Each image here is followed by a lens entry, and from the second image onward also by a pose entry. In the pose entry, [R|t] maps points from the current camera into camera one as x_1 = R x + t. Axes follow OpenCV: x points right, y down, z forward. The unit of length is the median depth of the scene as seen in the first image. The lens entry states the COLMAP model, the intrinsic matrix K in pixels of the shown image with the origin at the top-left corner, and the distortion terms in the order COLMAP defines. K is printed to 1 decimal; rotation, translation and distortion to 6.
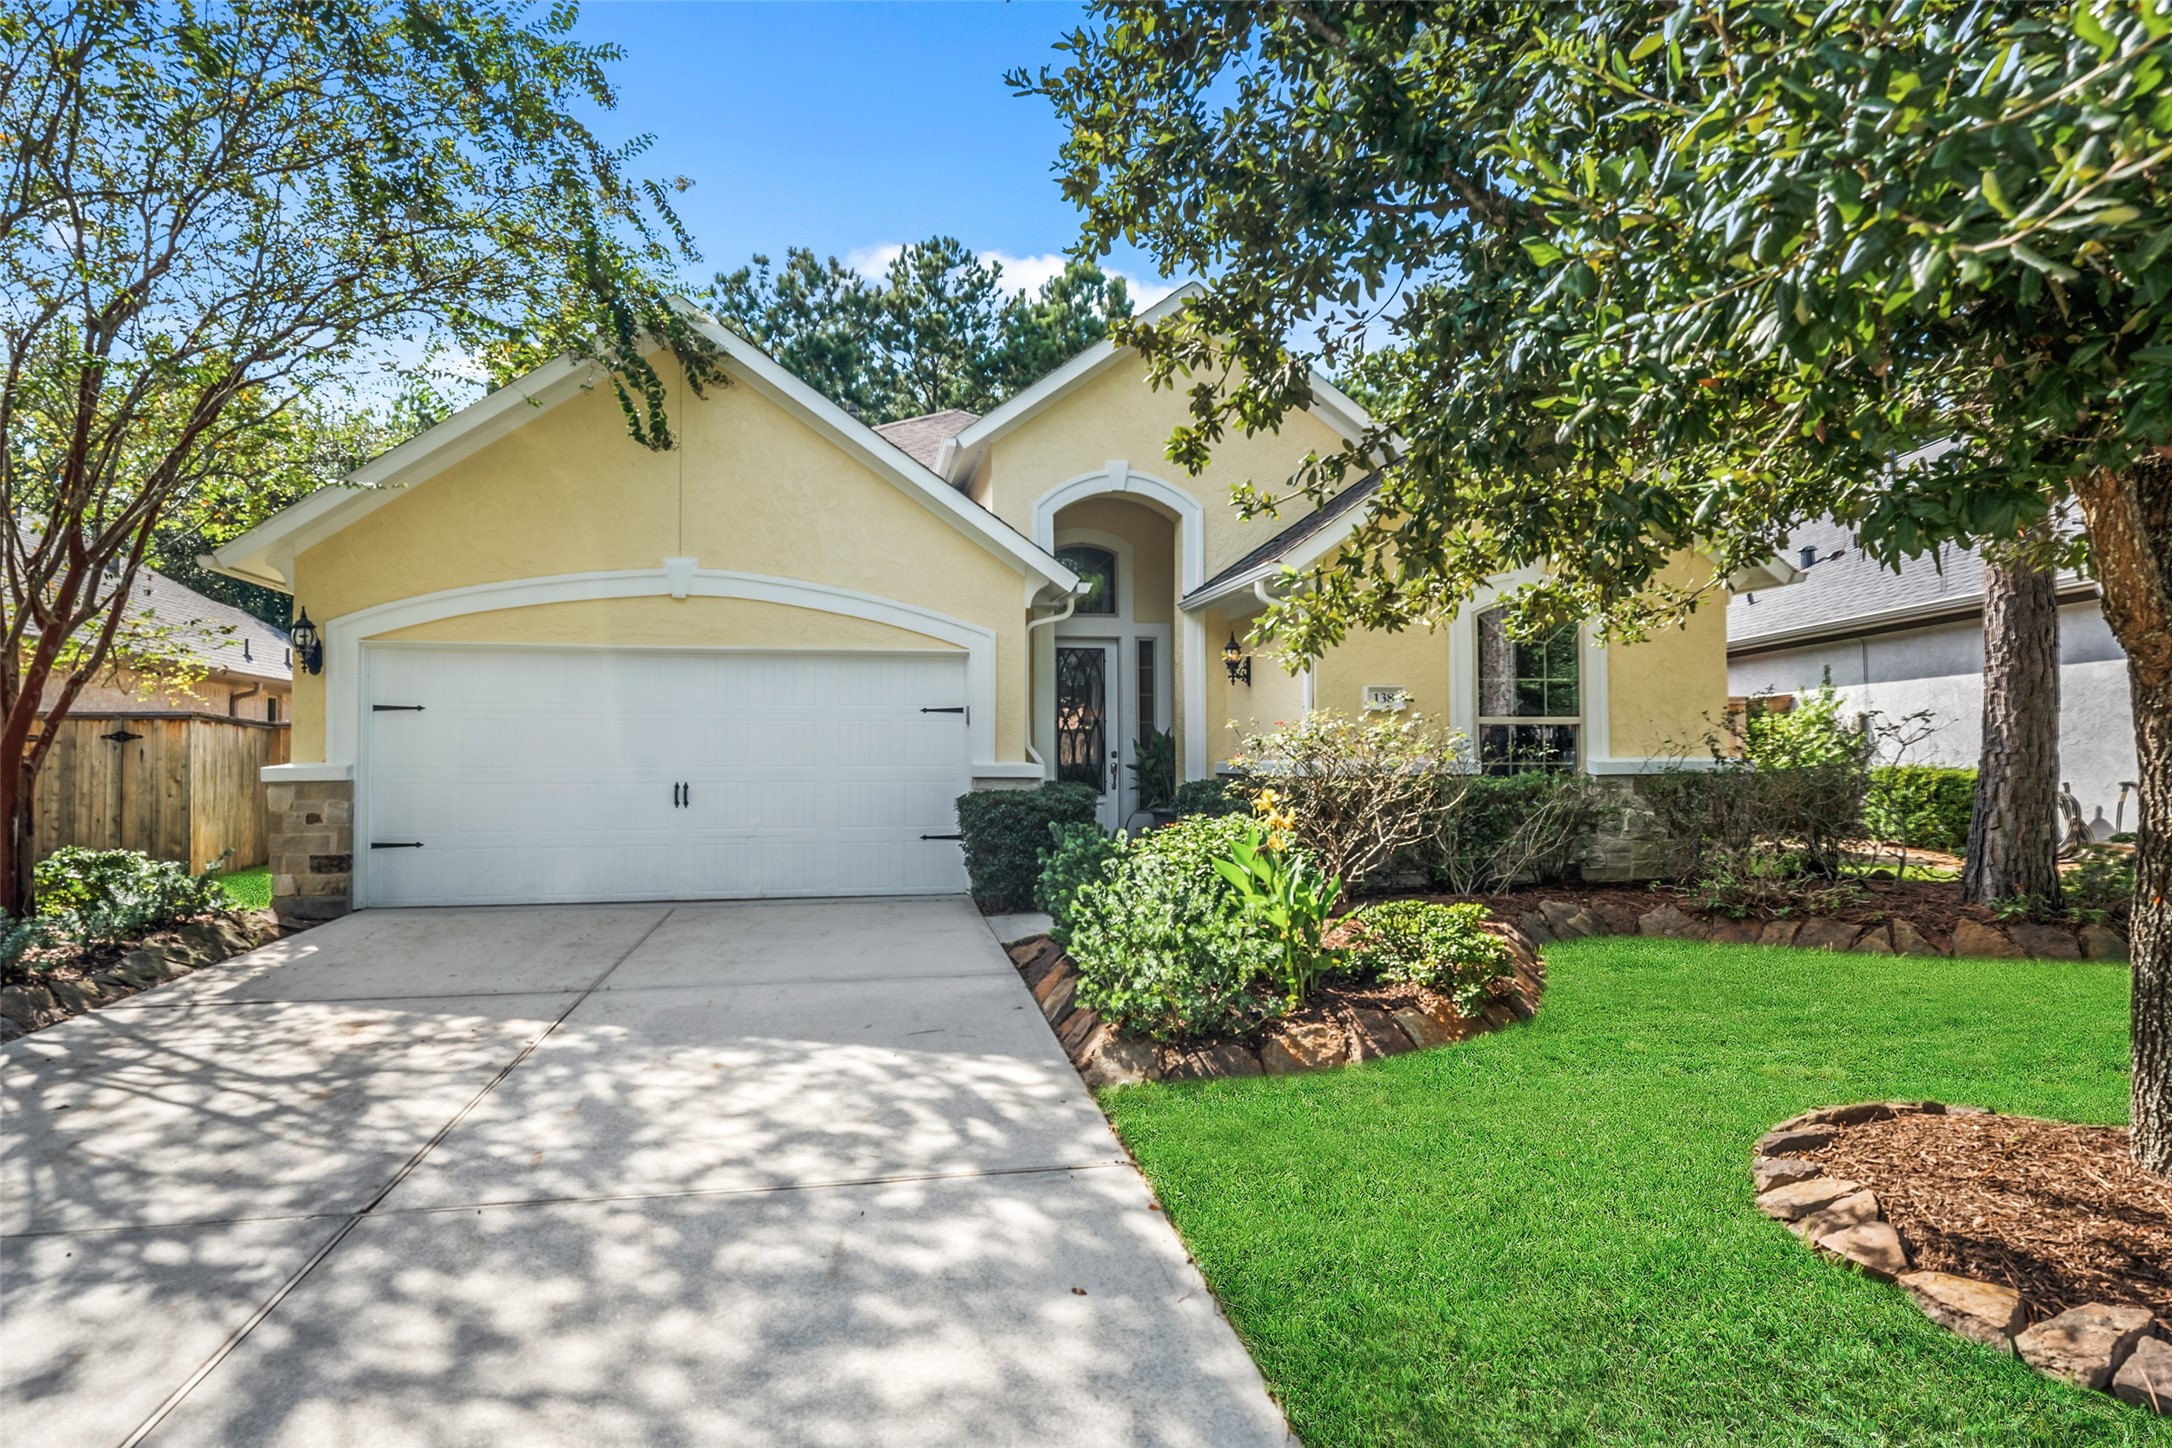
lens RADIAL K [[1161.3, 0, 1091.2], [0, 1161.3, 706.6], [0, 0, 1]] dist [0.005350, -0.000043]
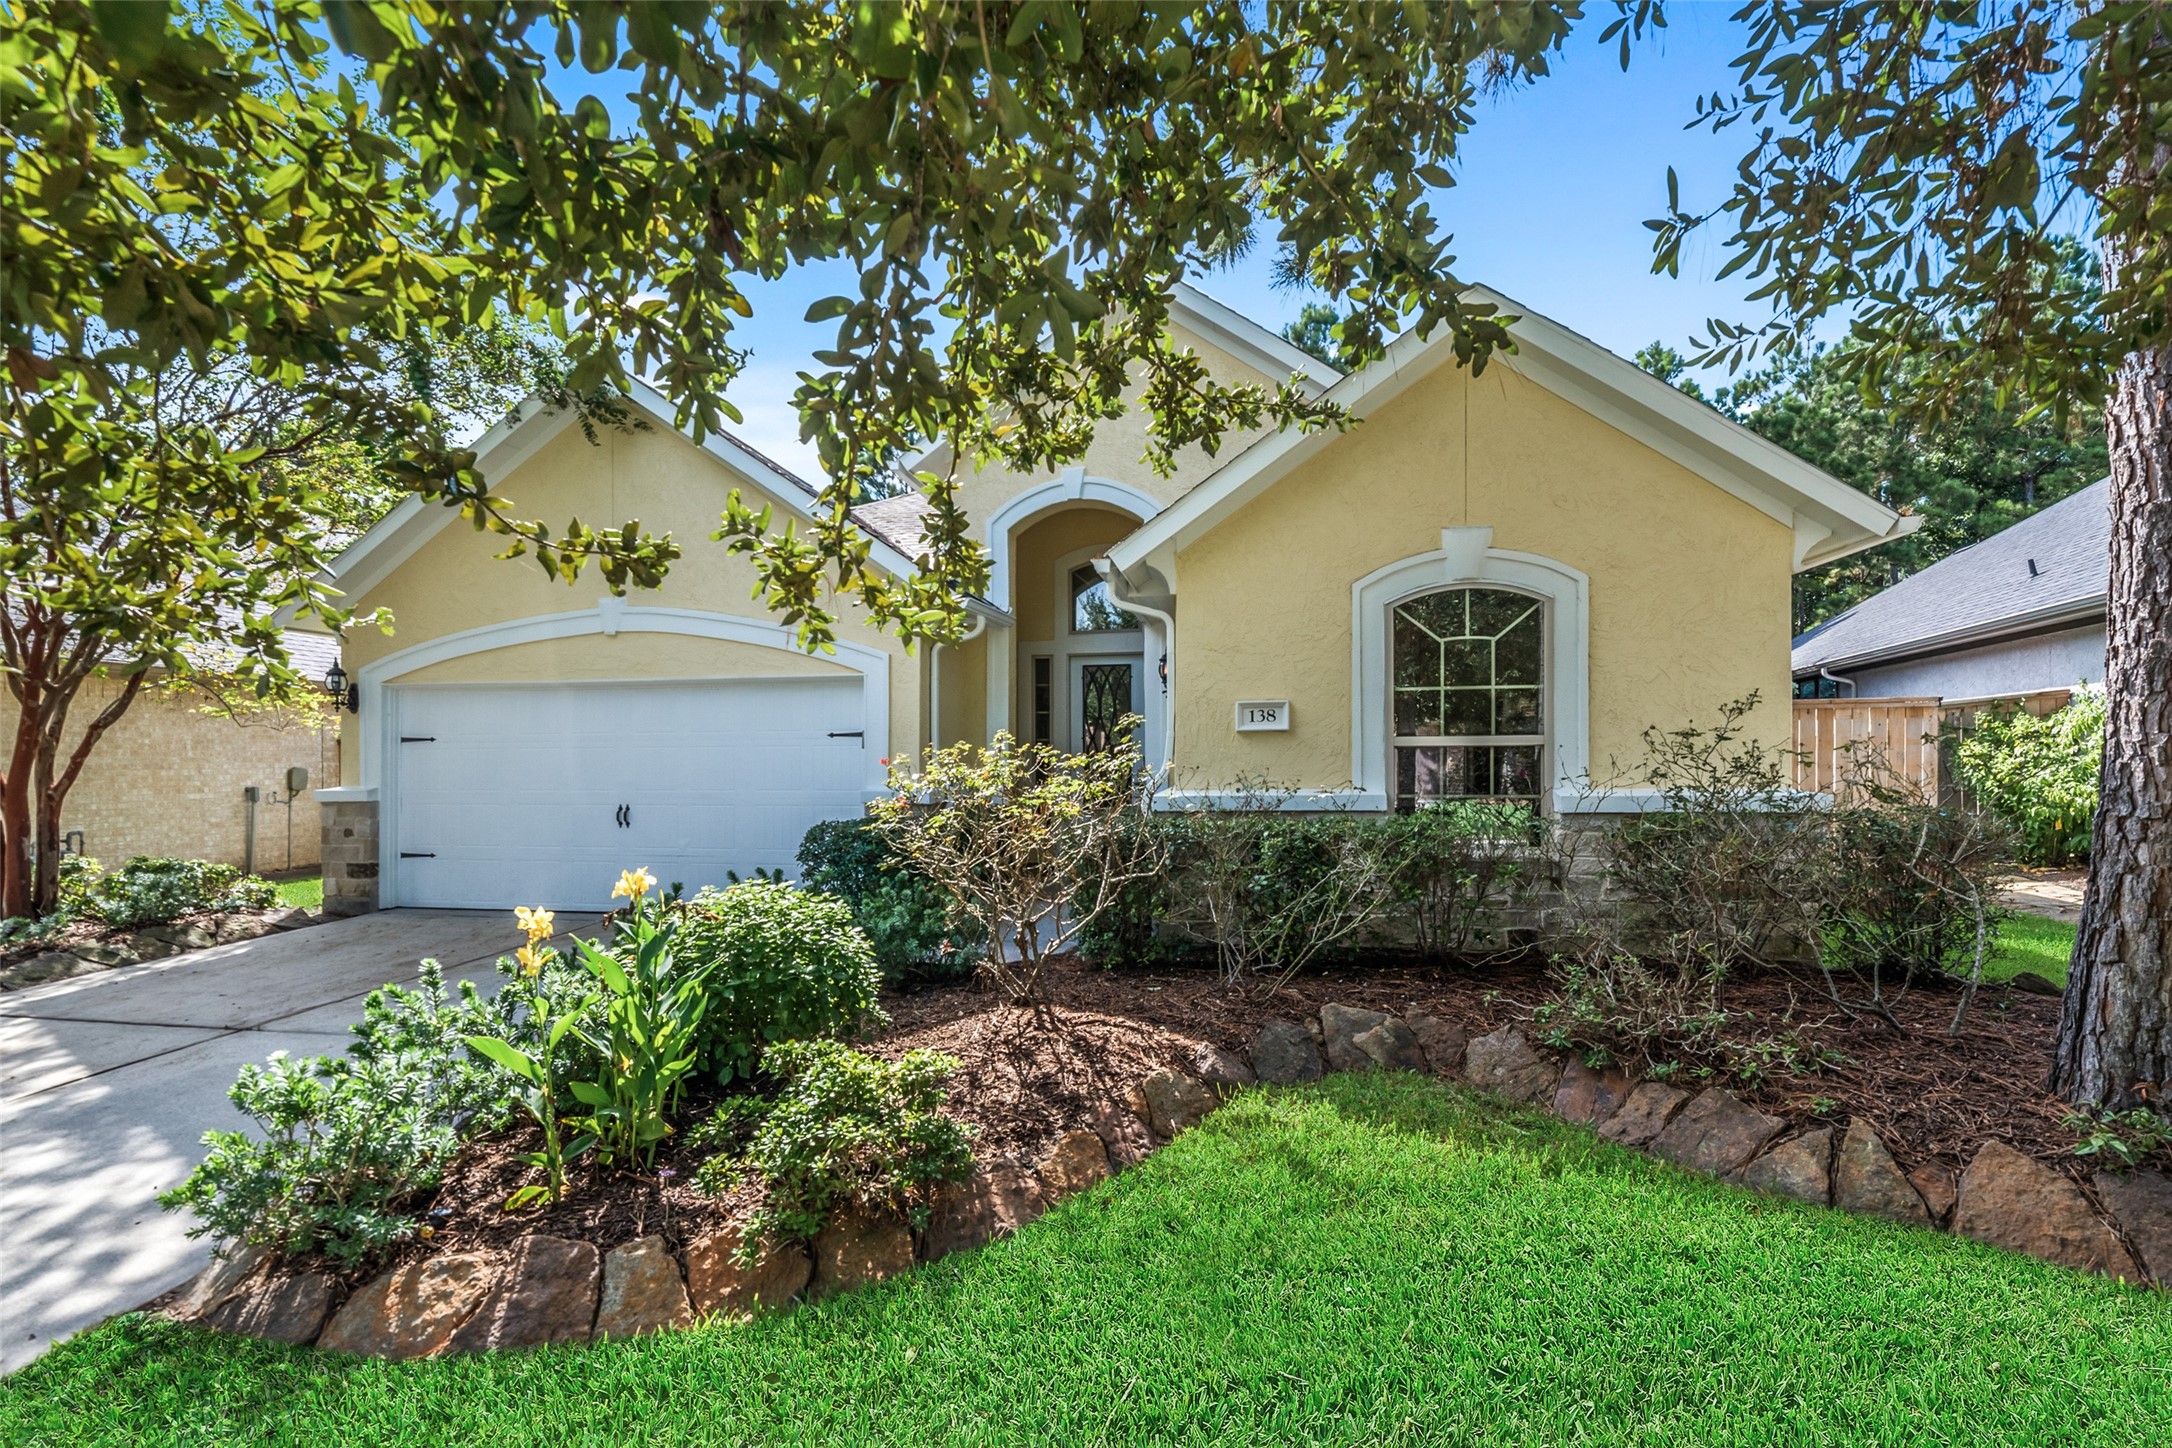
lens RADIAL K [[933.6, 0, 1099.1], [0, 933.6, 742.6], [0, 0, 1]] dist [0.000141, 0.000050]
pose [[0.936955, -0.007661, -0.349367, 0.489434], [0.019253, 0.999373, 0.029720, -0.013374], [0.348920, -0.034573, 0.936514, 0.449058]]
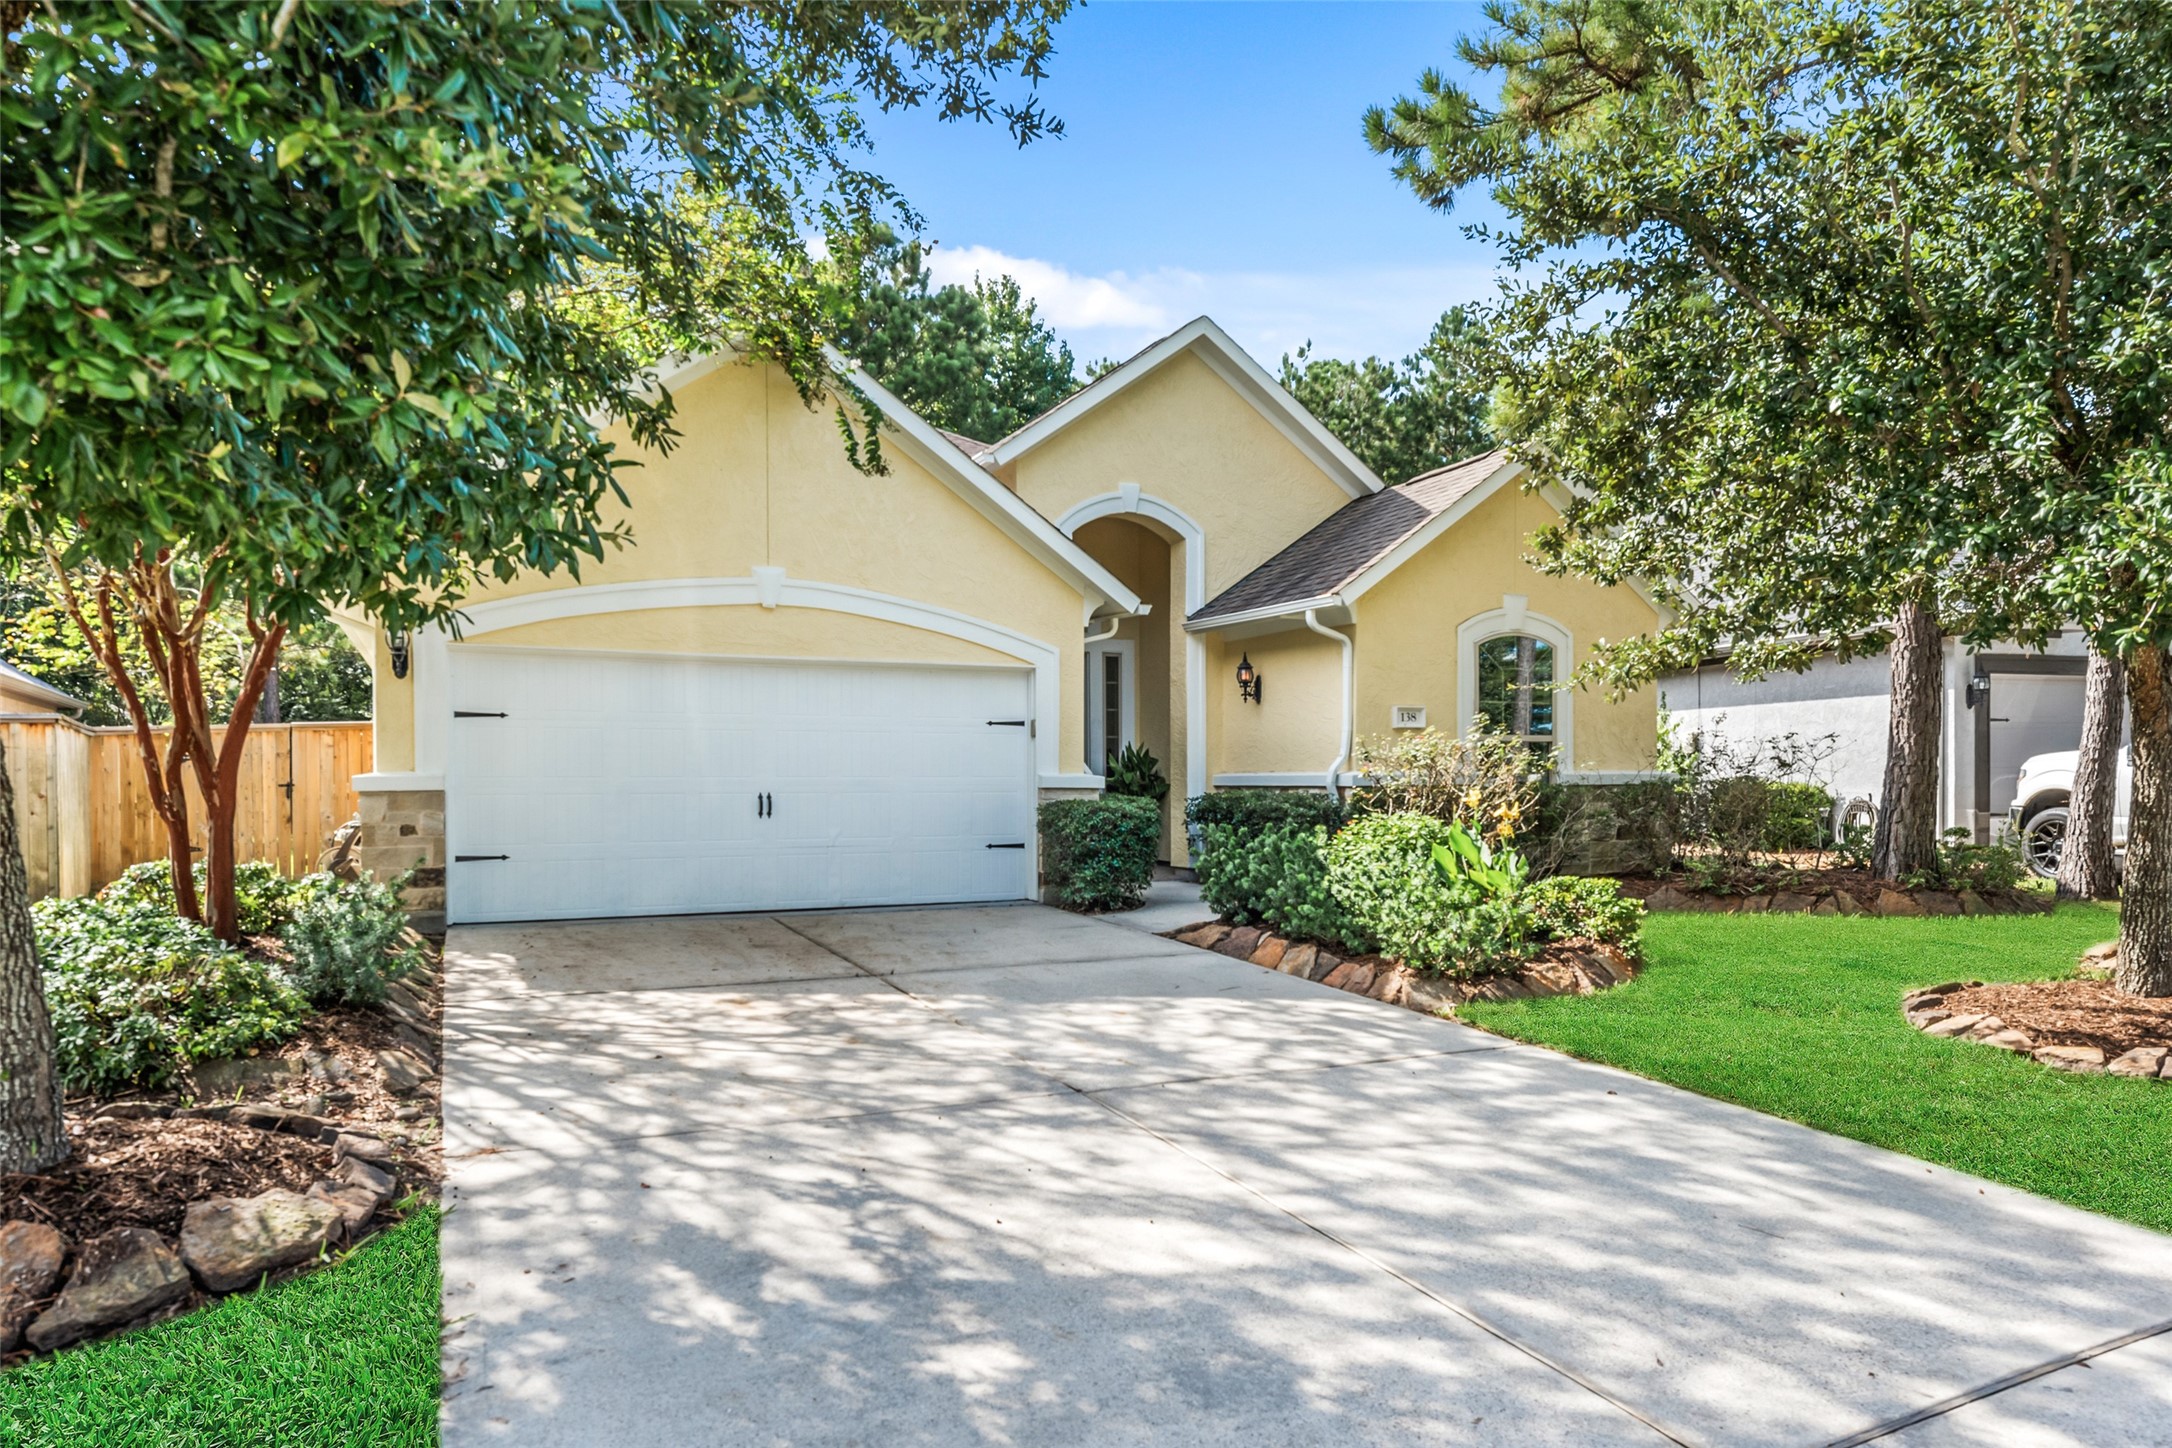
lens RADIAL K [[1379.6, 0, 1074.7], [0, 1379.6, 737.8], [0, 0, 1]] dist [0.015947, 0.003069]
pose [[0.965645, 0.008995, 0.259708, -0.534800], [-0.012200, 0.999868, 0.010733, 0.003106], [-0.259578, -0.013533, 0.965627, -0.278134]]
